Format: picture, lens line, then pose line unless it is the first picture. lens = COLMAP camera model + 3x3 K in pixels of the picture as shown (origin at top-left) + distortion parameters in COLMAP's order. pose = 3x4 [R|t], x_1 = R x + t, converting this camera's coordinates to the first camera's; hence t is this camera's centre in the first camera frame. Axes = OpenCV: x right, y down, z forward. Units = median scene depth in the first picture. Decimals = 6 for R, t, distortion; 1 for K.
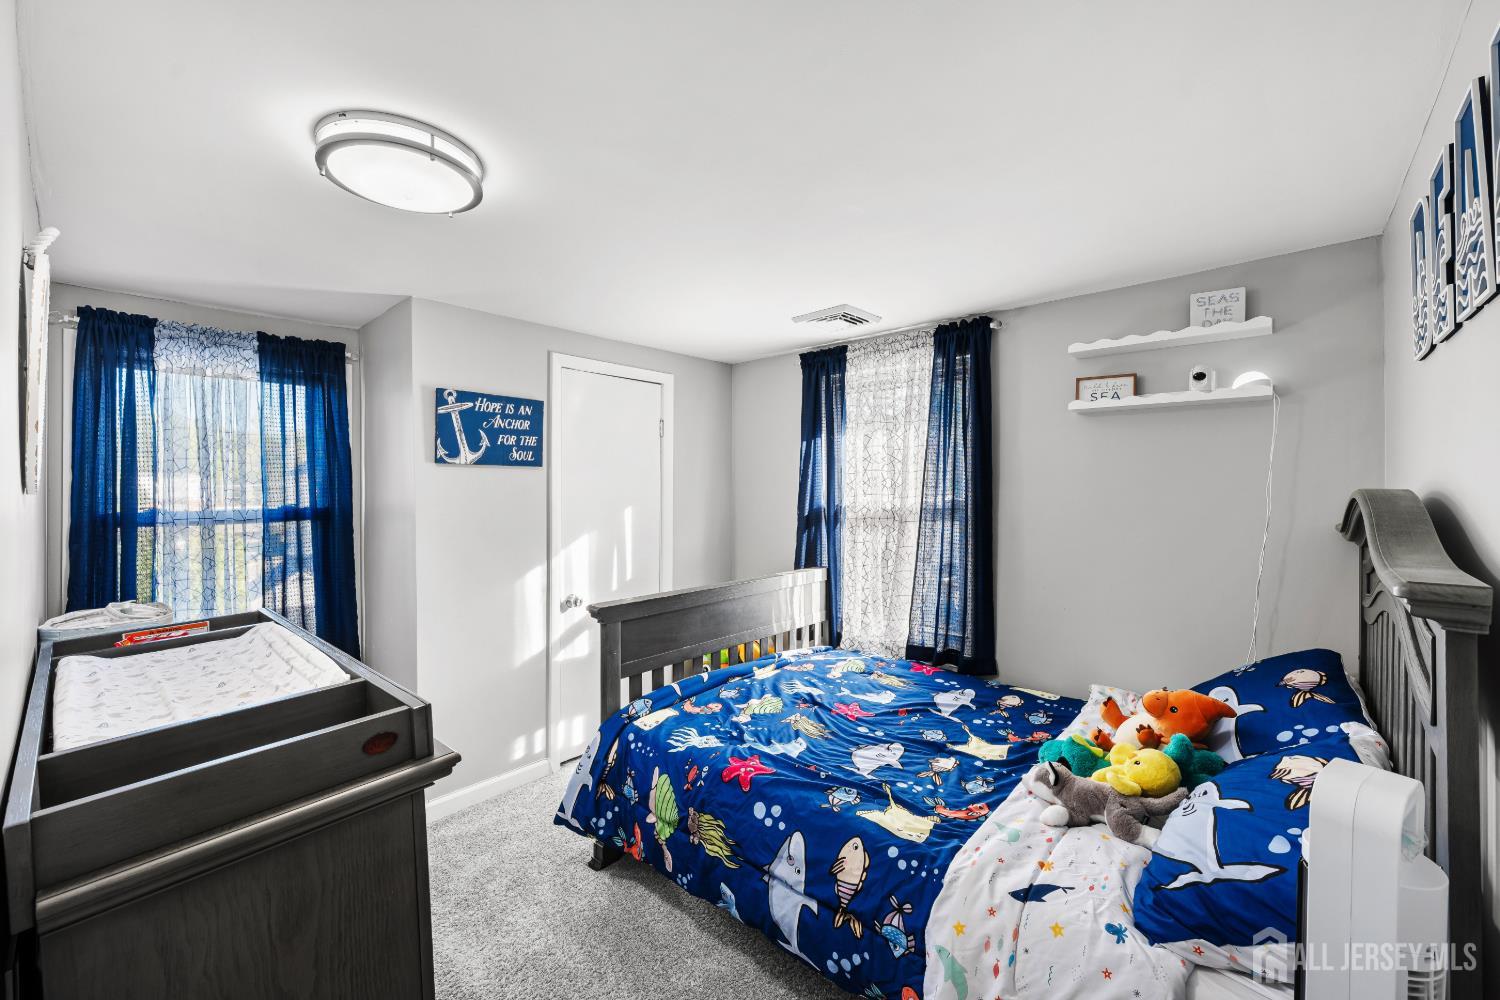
lens RADIAL K [[603.7, 0, 750.0], [0, 603.7, 500.0], [0, 0, 1]] dist [0.000358, 0.000010]
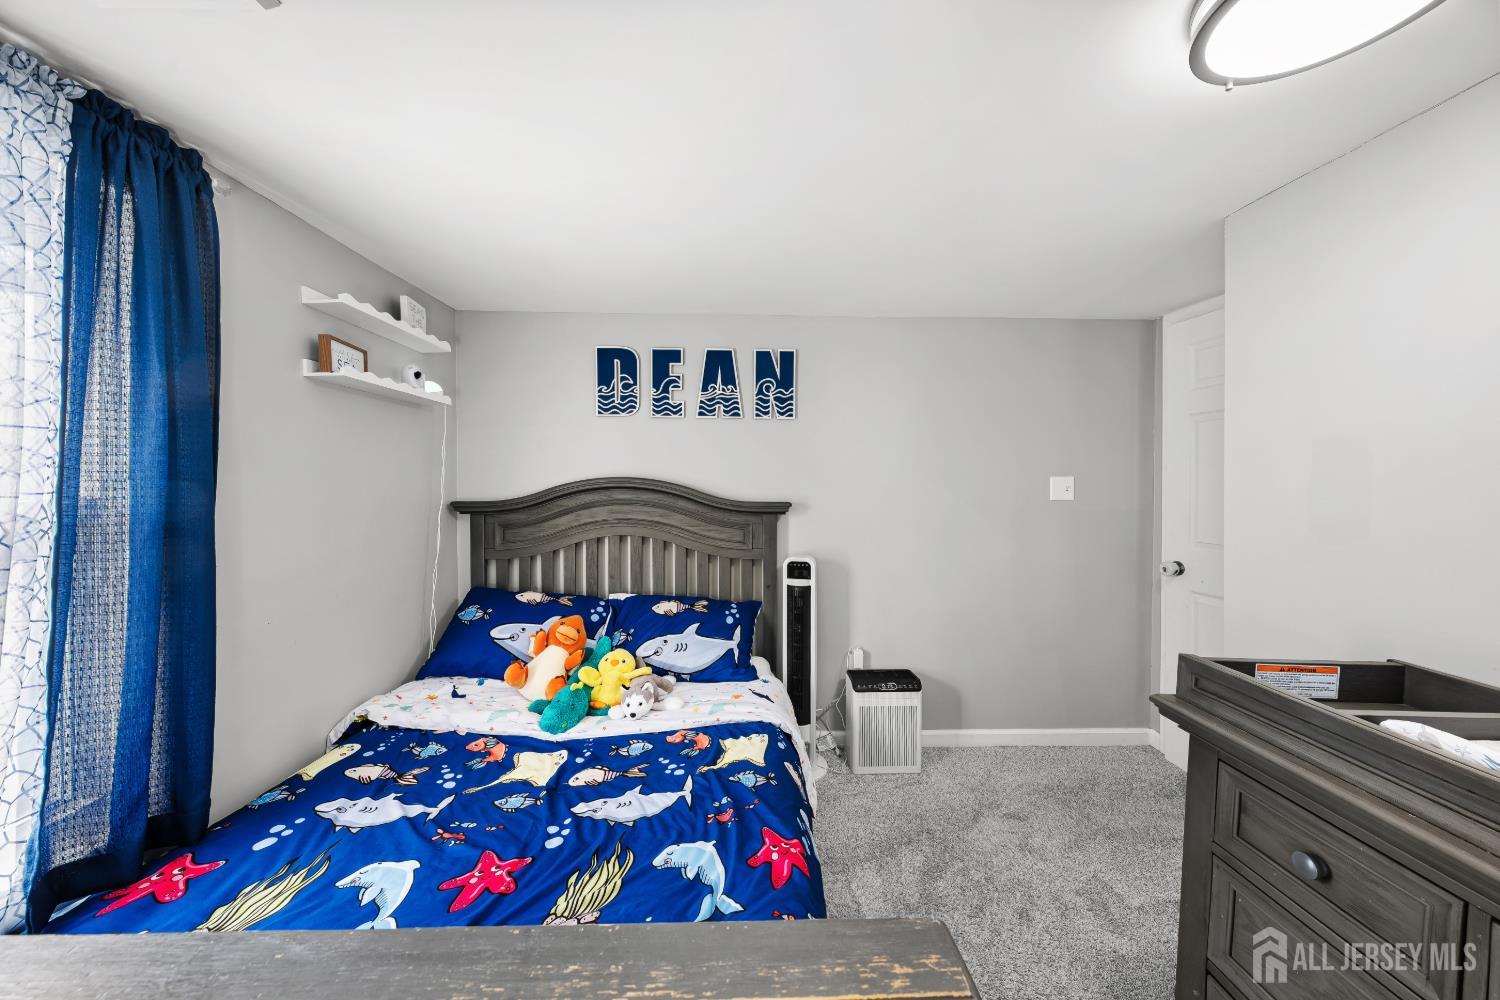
lens RADIAL K [[500.8, 0, 758.1], [0, 500.8, 487.1], [0, 0, 1]] dist [0.000958, 0.000074]
pose [[-0.710137, -0.008342, 0.704014, -0.323297], [0.005565, 0.999832, 0.017461, -0.011407], [-0.704042, 0.016317, -0.709971, 1.140513]]
